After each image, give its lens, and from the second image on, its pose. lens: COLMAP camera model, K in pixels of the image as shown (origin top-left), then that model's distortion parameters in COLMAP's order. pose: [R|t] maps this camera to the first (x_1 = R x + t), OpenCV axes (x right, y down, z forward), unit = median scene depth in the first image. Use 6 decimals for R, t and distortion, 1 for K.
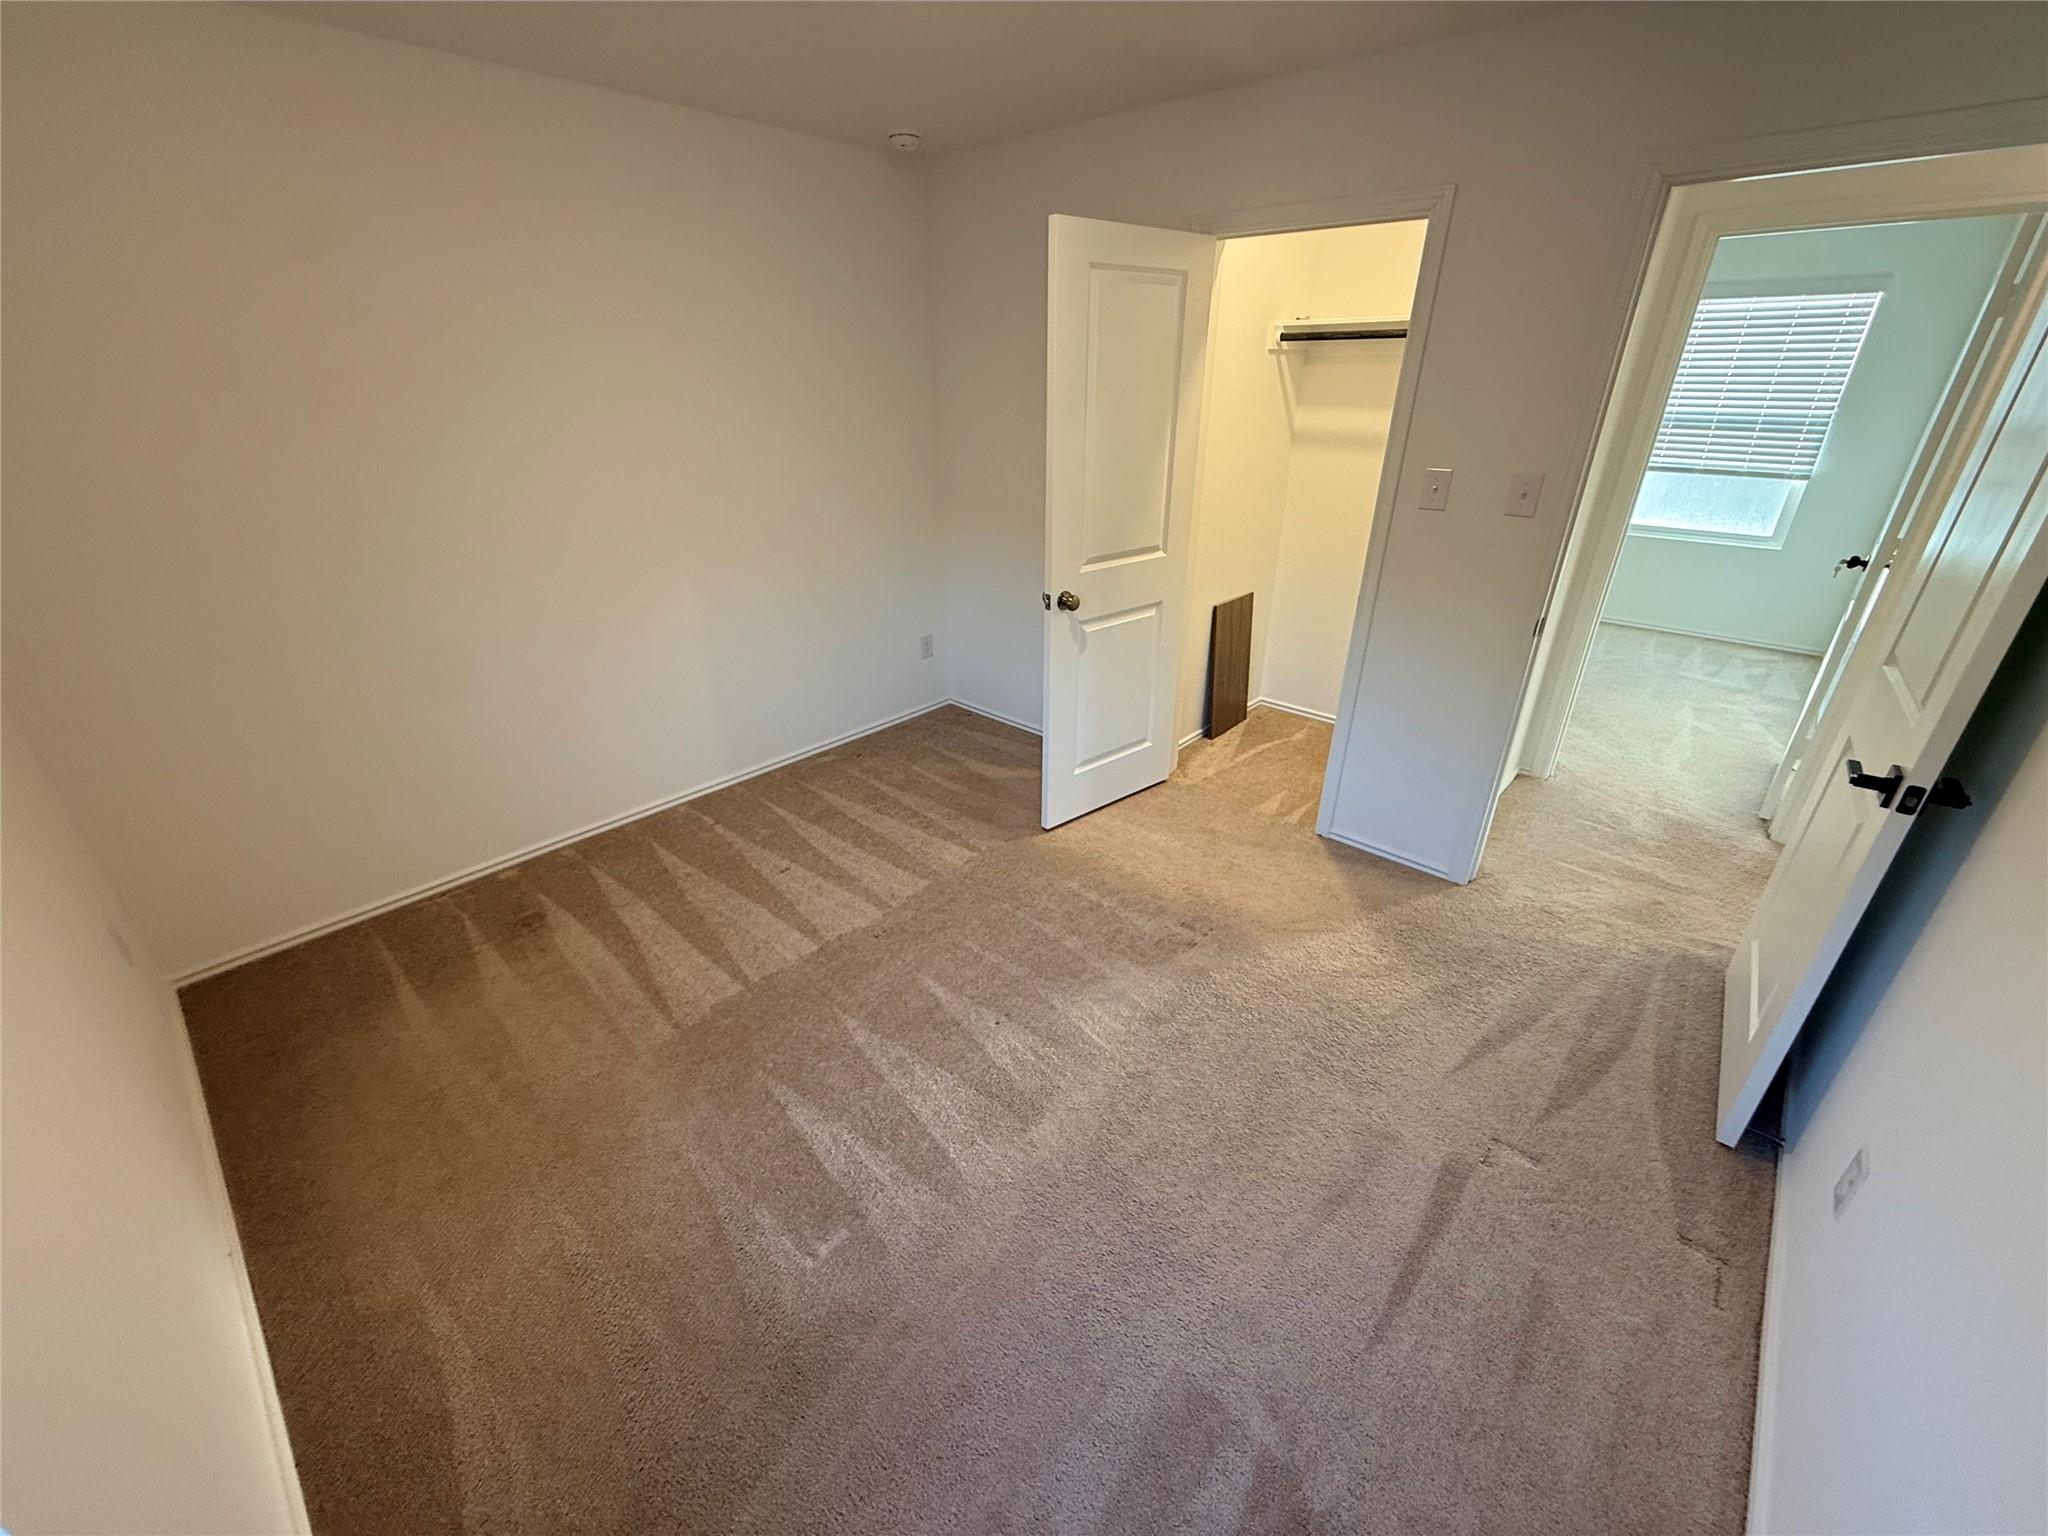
lens RADIAL K [[815.6, 0, 1020.8], [0, 815.6, 770.6], [0, 0, 1]] dist [0.000329, -0.000835]
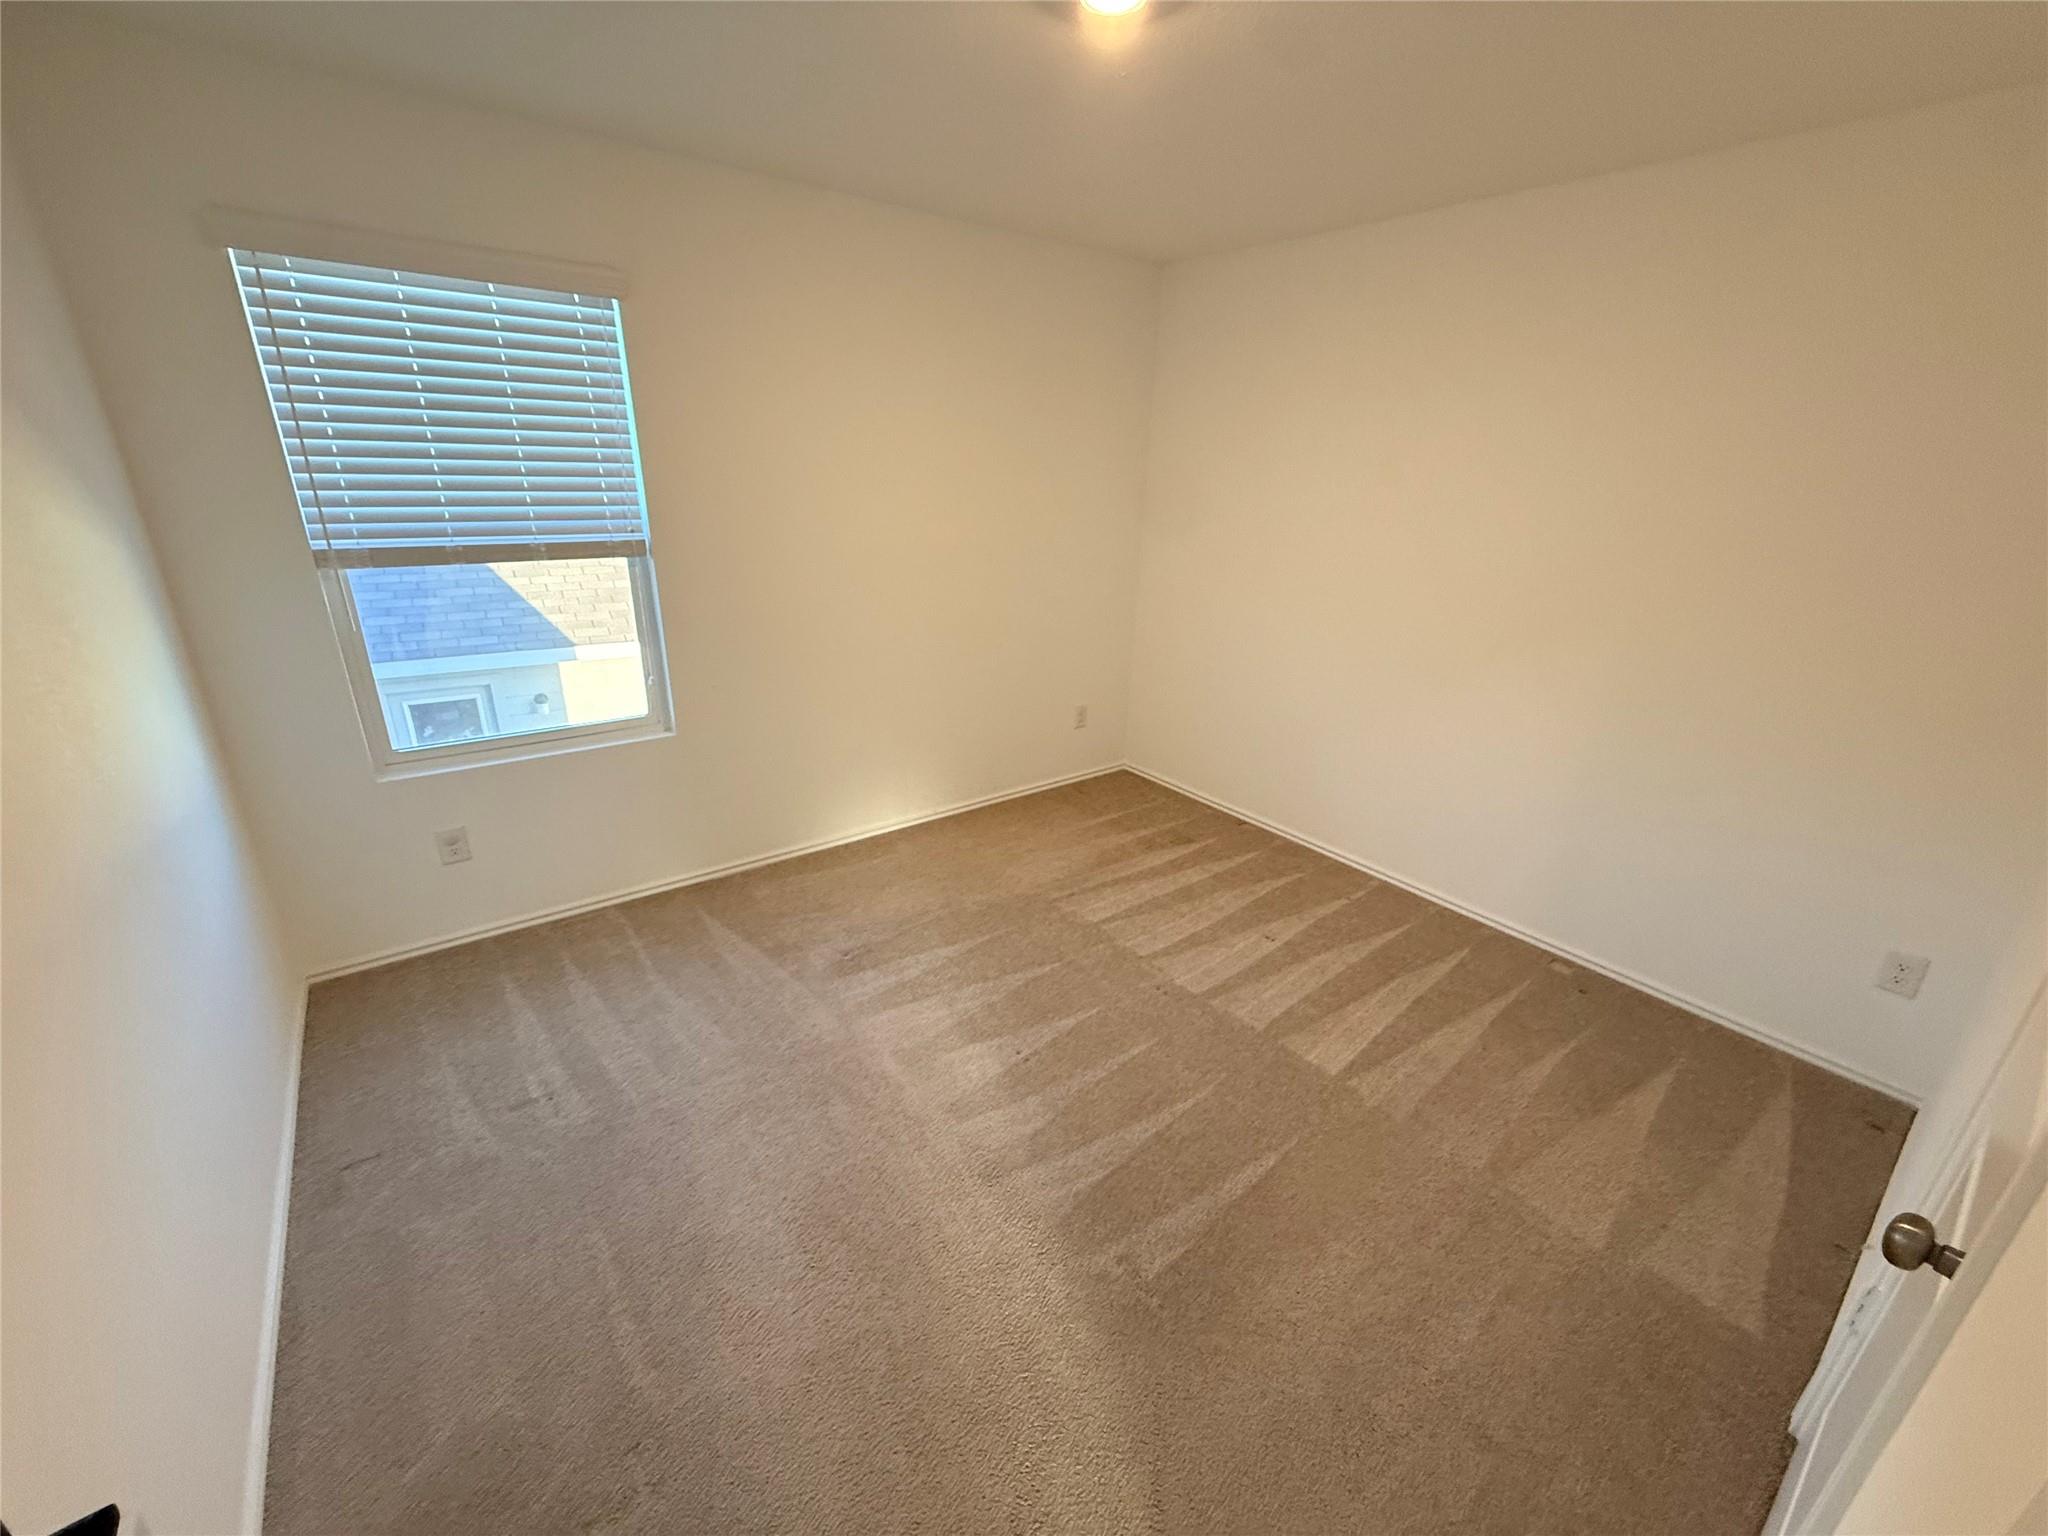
lens RADIAL K [[815.6, 0, 1020.8], [0, 815.6, 770.6], [0, 0, 1]] dist [0.000329, -0.000835]
pose [[-0.189891, 0.348969, -0.917694, 0.607620], [-0.450376, 0.799595, 0.397253, -0.298356], [0.872412, 0.488742, 0.005332, 0.621094]]
